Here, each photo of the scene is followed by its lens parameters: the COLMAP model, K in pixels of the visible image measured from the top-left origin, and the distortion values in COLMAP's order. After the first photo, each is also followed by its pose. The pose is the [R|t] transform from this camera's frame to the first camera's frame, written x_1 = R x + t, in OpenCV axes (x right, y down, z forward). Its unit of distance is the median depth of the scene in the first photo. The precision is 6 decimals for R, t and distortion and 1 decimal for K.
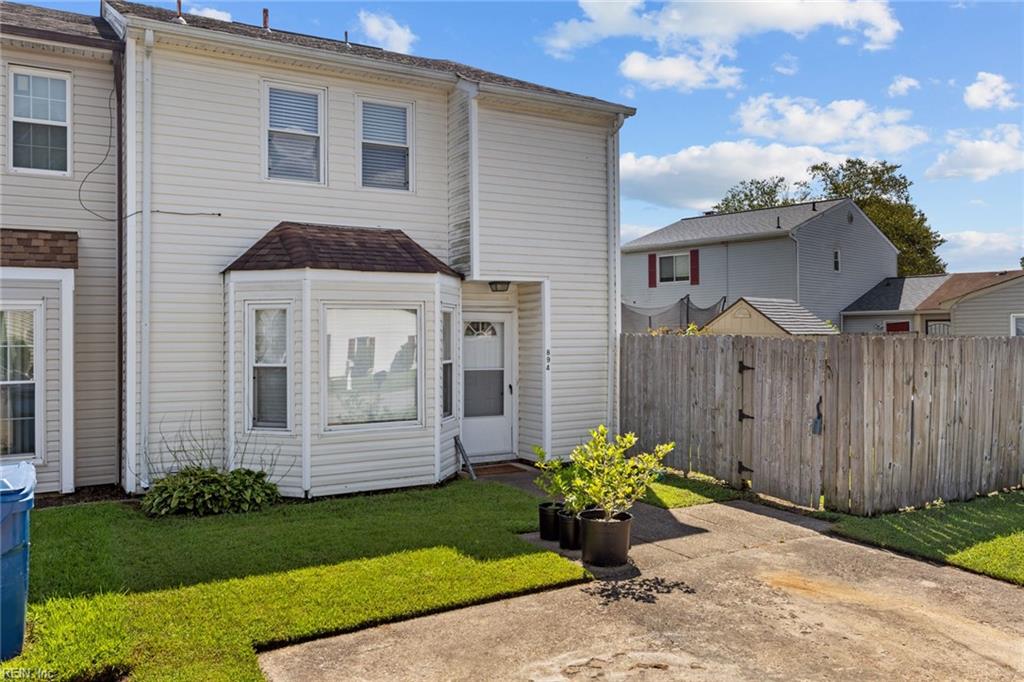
lens RADIAL K [[795.3, 0, 511.8], [0, 795.3, 327.4], [0, 0, 1]] dist [0.001526, -0.001170]
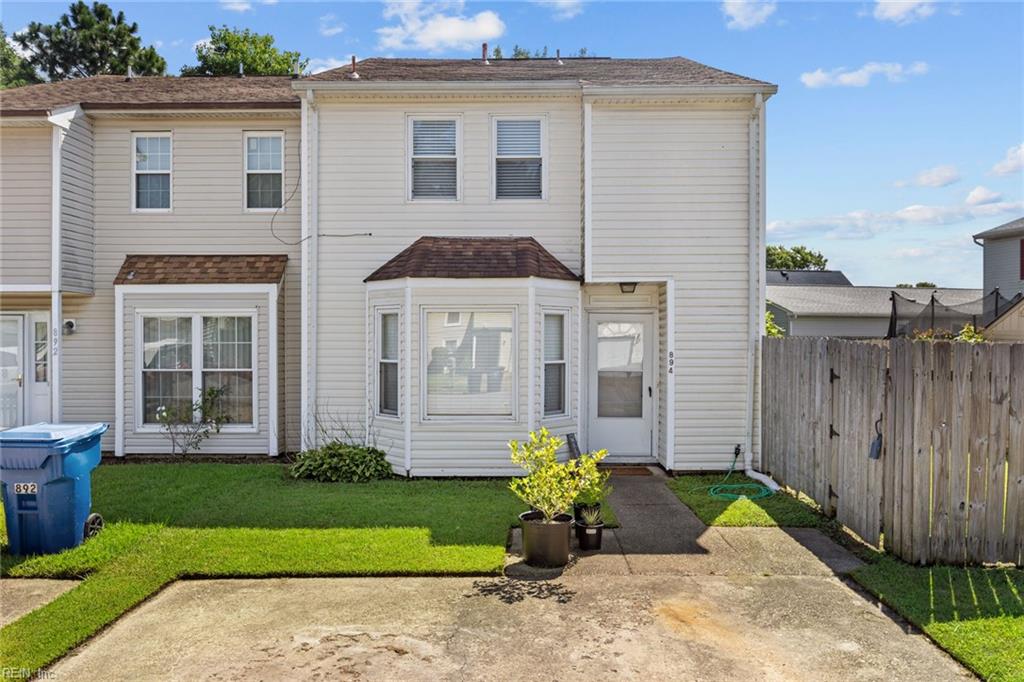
lens RADIAL K [[787.0, 0, 512.0], [0, 787.0, 341.0], [0, 0, 1]] dist [-0.000459, -0.000377]
pose [[0.858314, 0.008611, -0.513053, 0.486998], [0.000367, 0.999849, 0.017395, -0.002408], [0.513125, -0.015118, 0.858181, 0.106833]]
